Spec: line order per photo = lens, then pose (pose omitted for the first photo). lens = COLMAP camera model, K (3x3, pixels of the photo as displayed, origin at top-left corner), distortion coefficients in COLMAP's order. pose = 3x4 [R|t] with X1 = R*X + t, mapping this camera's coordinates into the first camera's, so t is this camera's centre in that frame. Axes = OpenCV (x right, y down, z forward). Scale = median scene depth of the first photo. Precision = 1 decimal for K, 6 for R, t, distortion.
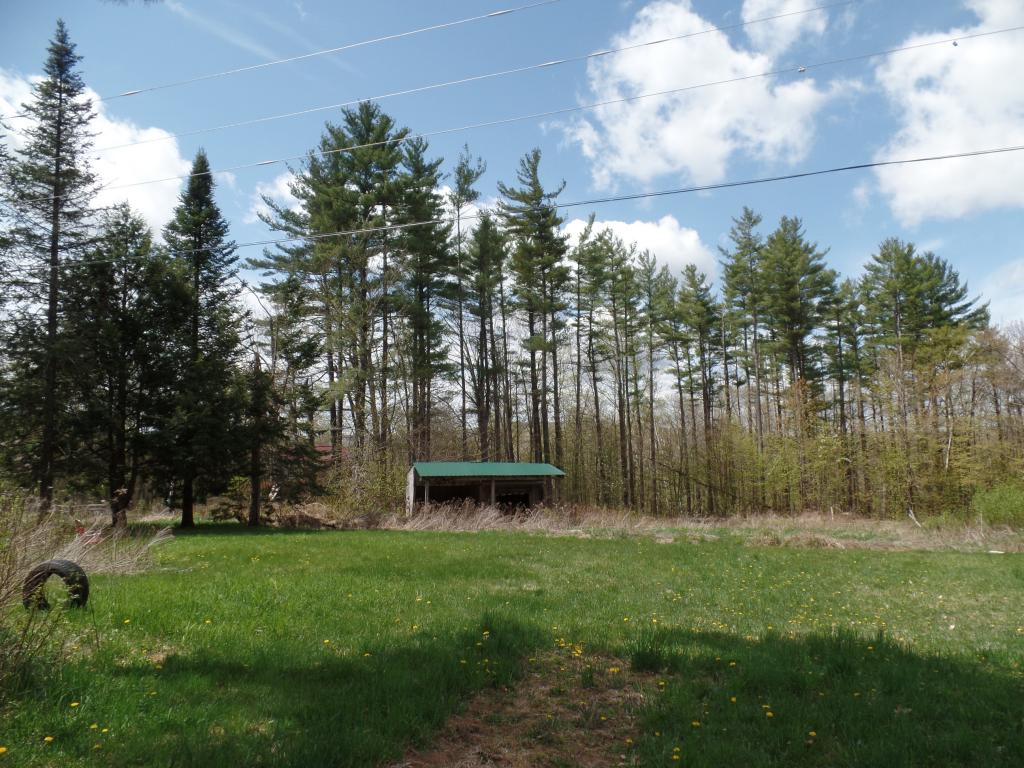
lens RADIAL K [[703.4, 0, 517.4], [0, 703.4, 382.7], [0, 0, 1]] dist [-0.000435, -0.000368]
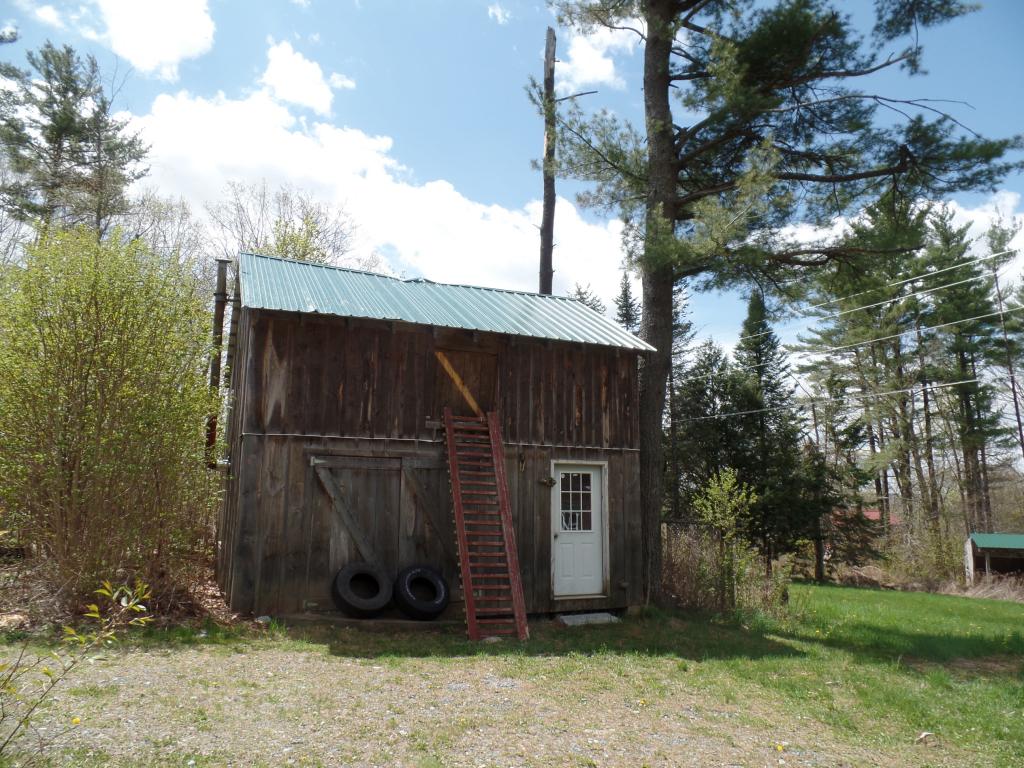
lens RADIAL K [[703.4, 0, 517.4], [0, 703.4, 382.7], [0, 0, 1]] dist [-0.000435, -0.000368]
pose [[0.753795, -0.097496, -0.649837, 0.042406], [0.043172, 0.994143, -0.099075, -0.031412], [0.655690, 0.046627, 0.753589, -0.218433]]
